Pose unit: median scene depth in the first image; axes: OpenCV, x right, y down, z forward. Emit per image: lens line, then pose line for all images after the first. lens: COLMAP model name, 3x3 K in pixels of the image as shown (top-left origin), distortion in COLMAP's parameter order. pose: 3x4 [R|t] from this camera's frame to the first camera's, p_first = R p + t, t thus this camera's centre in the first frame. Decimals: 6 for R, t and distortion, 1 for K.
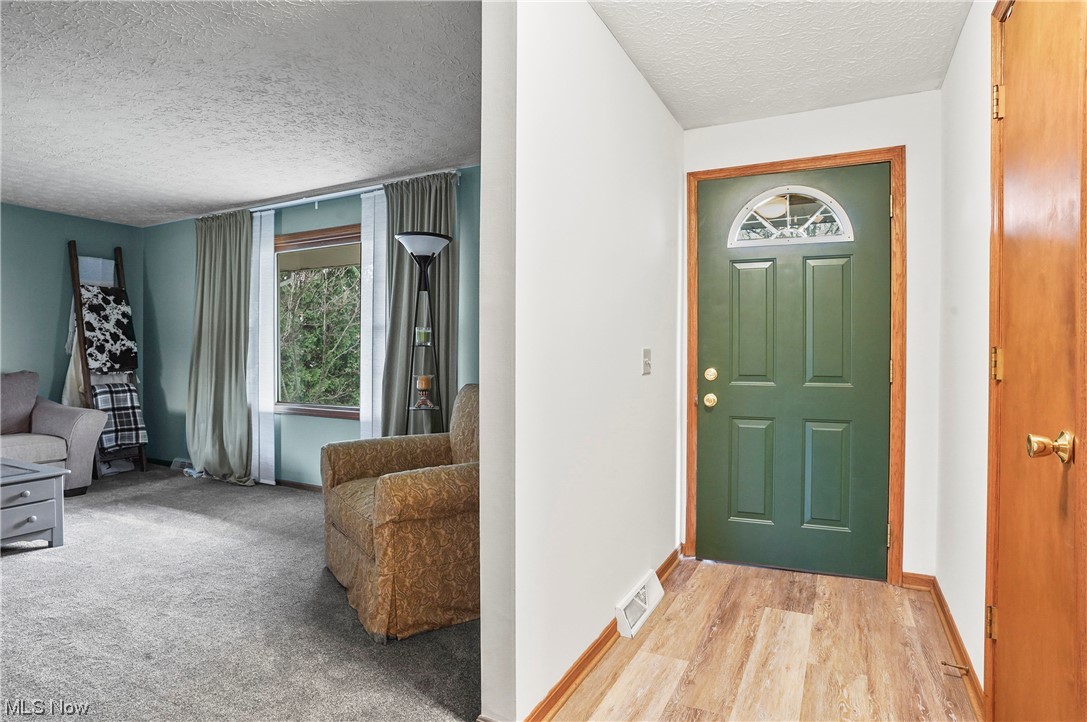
lens RADIAL K [[590.4, 0, 536.2], [0, 590.4, 357.8], [0, 0, 1]] dist [-0.075228, 0.043529]
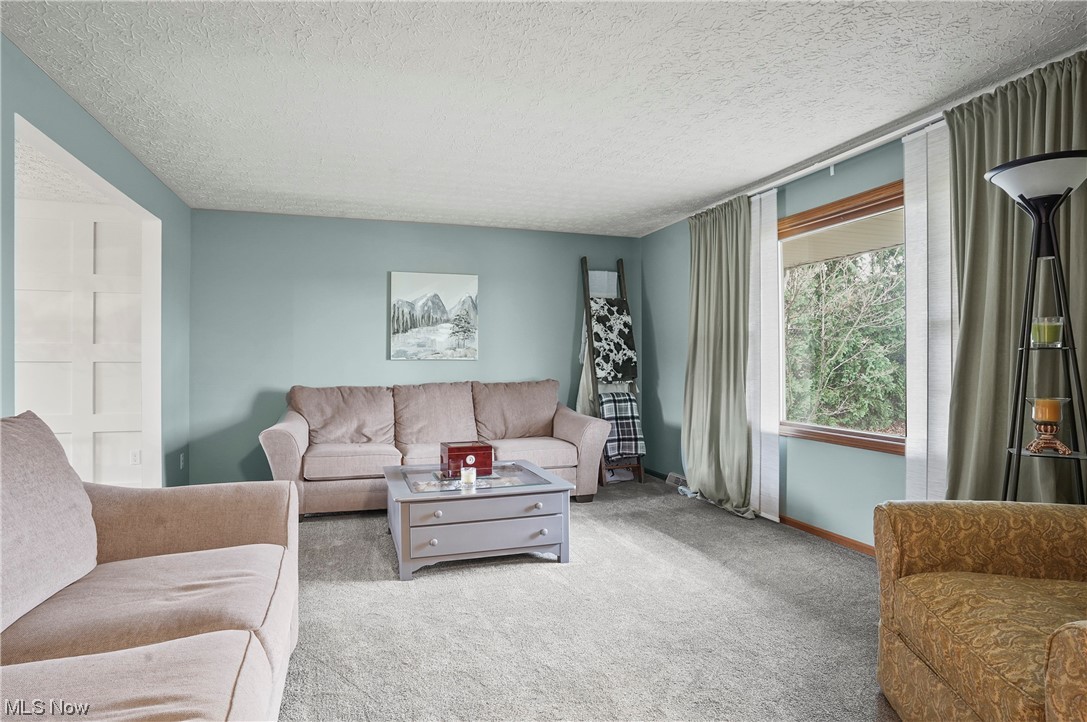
lens RADIAL K [[590.4, 0, 536.2], [0, 590.4, 357.8], [0, 0, 1]] dist [-0.075228, 0.043529]
pose [[0.712599, -0.009150, -0.701512, -0.116270], [-0.001388, 0.999895, -0.014452, -0.001558], [0.701570, 0.011273, 0.712511, 0.171770]]
